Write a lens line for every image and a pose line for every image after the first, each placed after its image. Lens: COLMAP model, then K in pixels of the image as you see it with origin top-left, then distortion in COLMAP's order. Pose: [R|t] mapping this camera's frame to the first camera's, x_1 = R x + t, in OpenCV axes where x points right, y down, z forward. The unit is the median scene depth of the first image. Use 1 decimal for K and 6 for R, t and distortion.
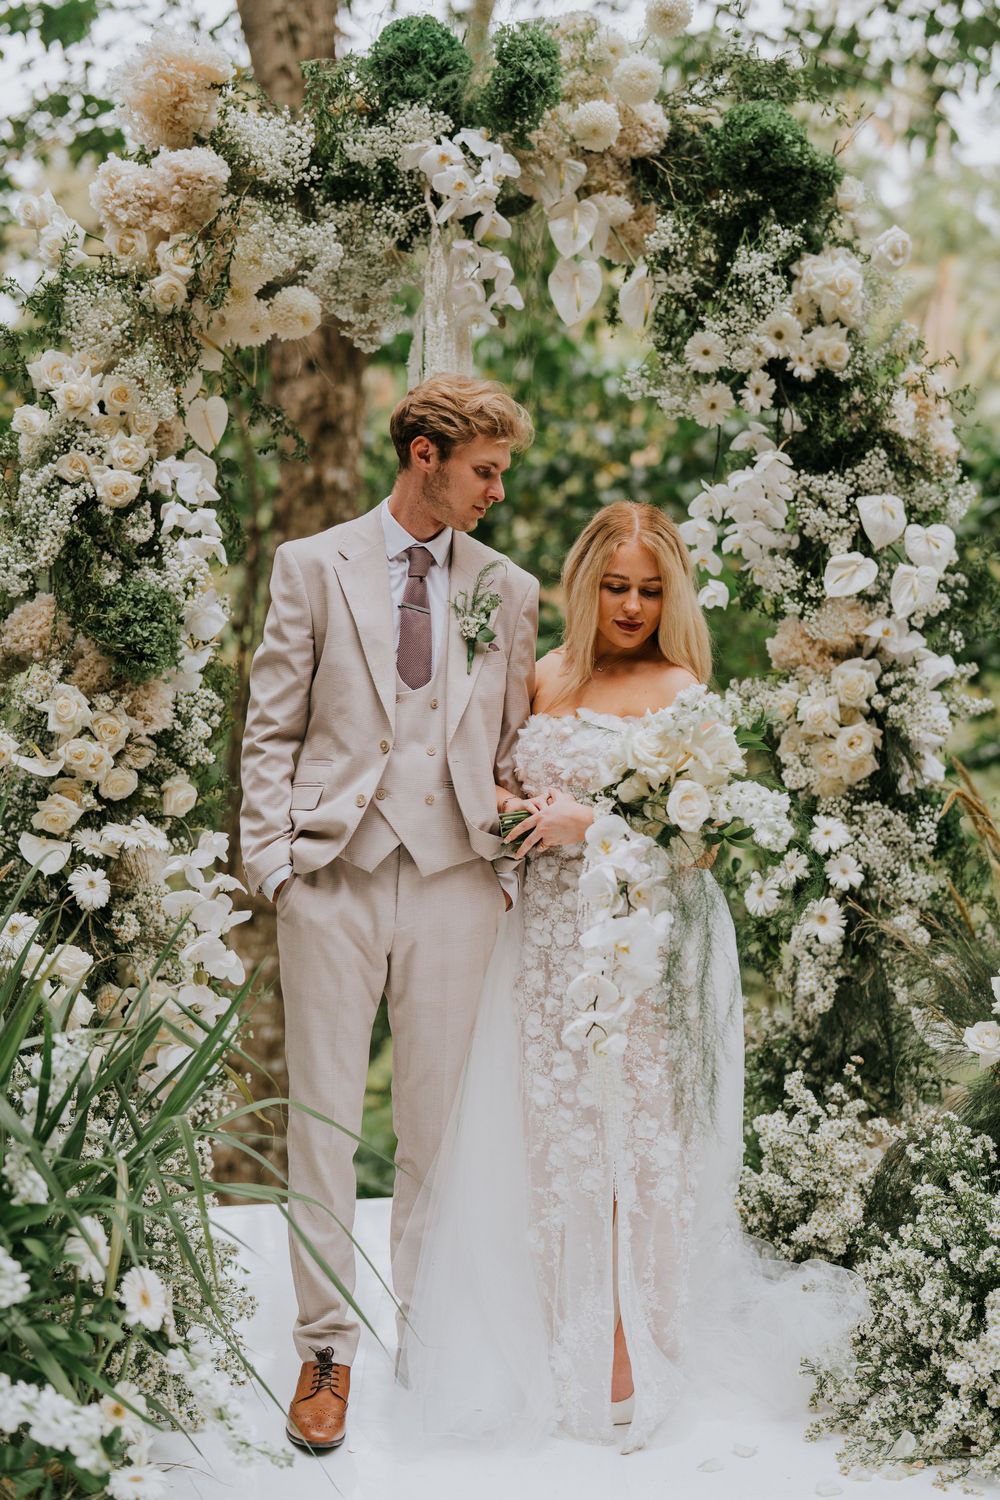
lens RADIAL K [[2088.6, 0, 505.9], [0, 2088.6, 753.2], [0, 0, 1]] dist [0.025236, 0.000000]
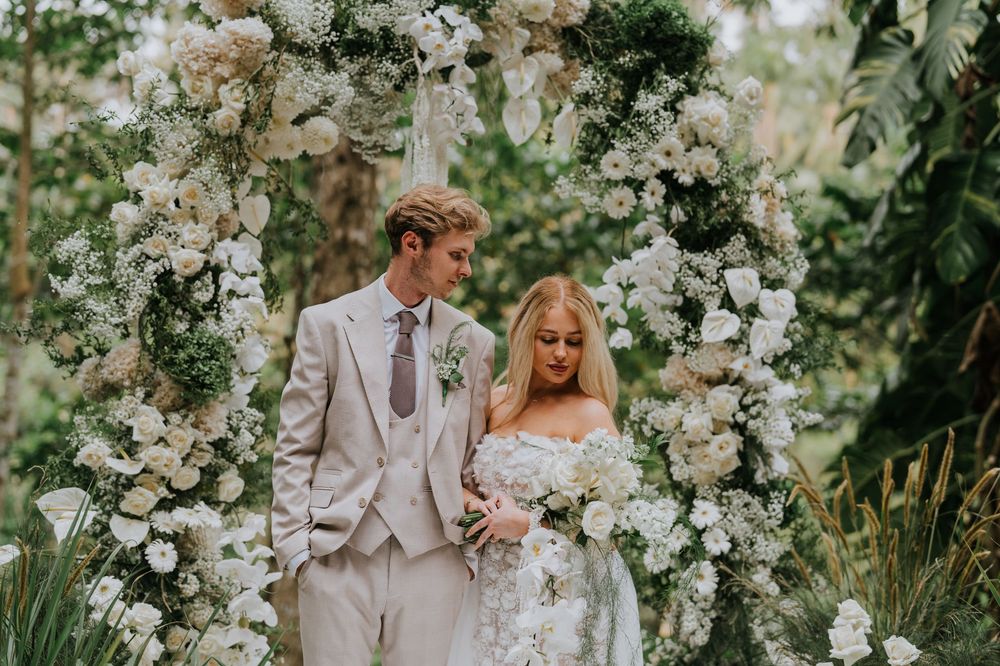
lens RADIAL K [[1392.4, 0, 493.5], [0, 1392.4, 334.2], [0, 0, 1]] dist [0.025236, 0.000000]
pose [[0.999847, 0.004634, 0.016876, -0.000637], [-0.003735, 0.998592, -0.052908, -0.031552], [-0.017098, 0.052837, 0.998457, 0.086213]]
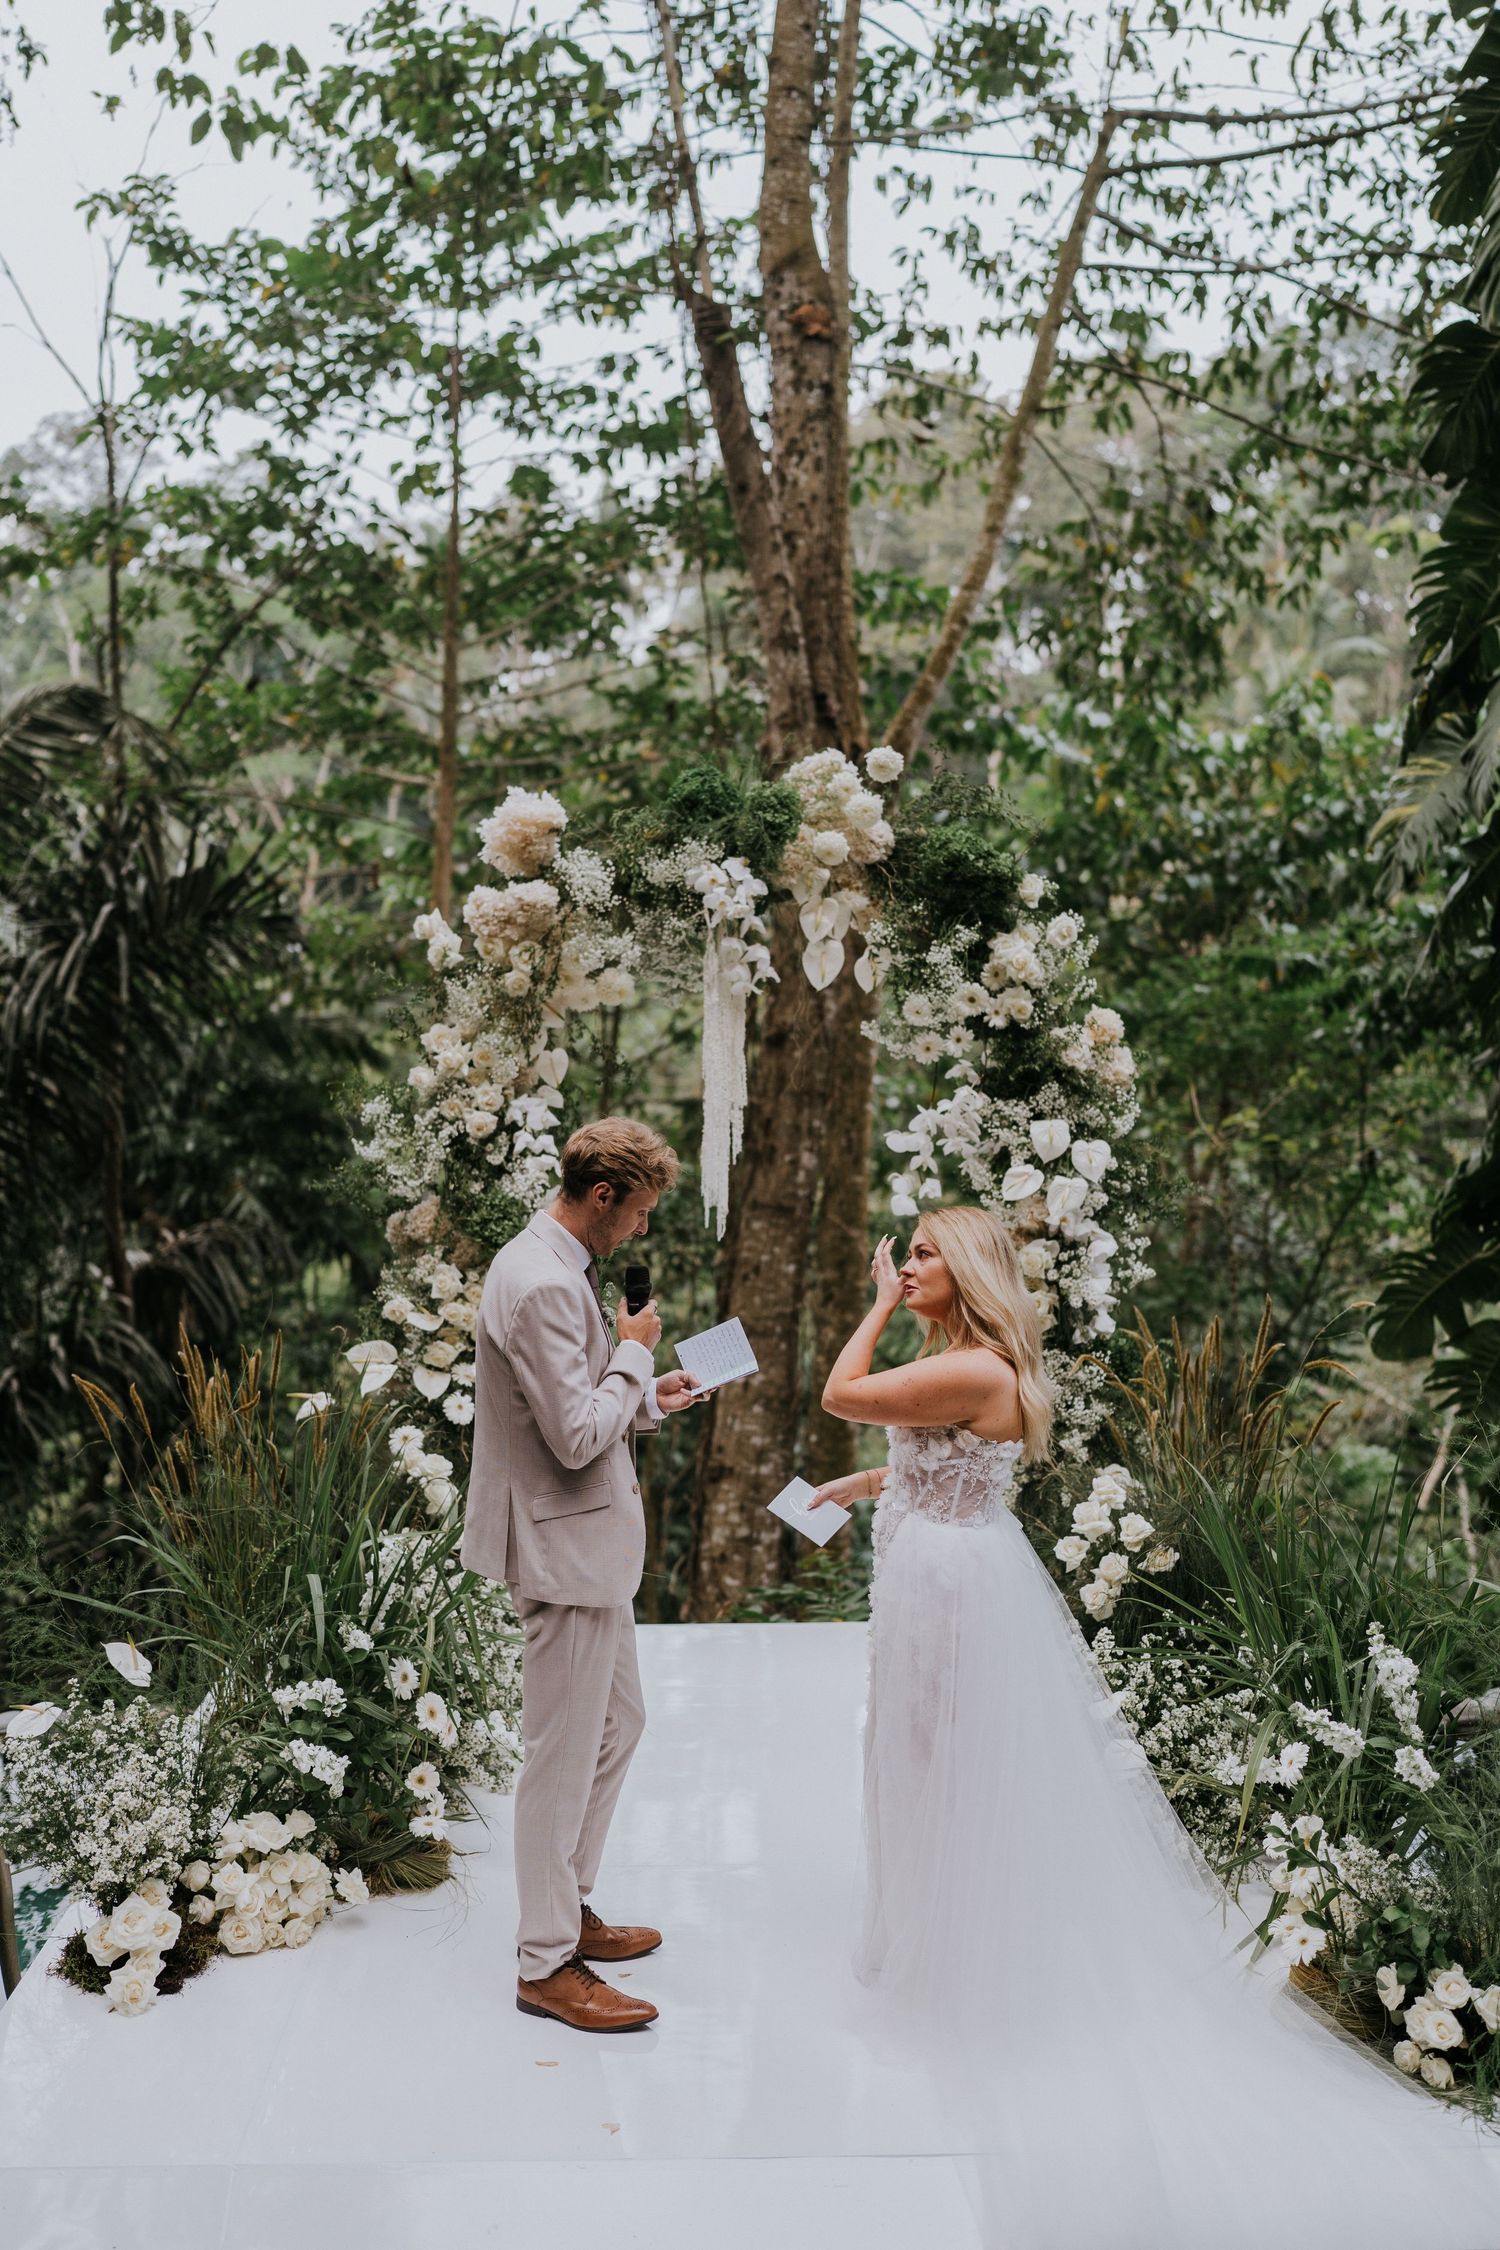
lens RADIAL K [[2195.2, 0, 748.1], [0, 2195.2, 1129.8], [0, 0, 1]] dist [0.004238, 0.000000]
pose [[0.982647, 0.005539, -0.185402, 0.258188], [-0.002571, 0.999865, 0.016248, -0.144661], [0.185467, -0.015489, 0.982528, -0.405142]]
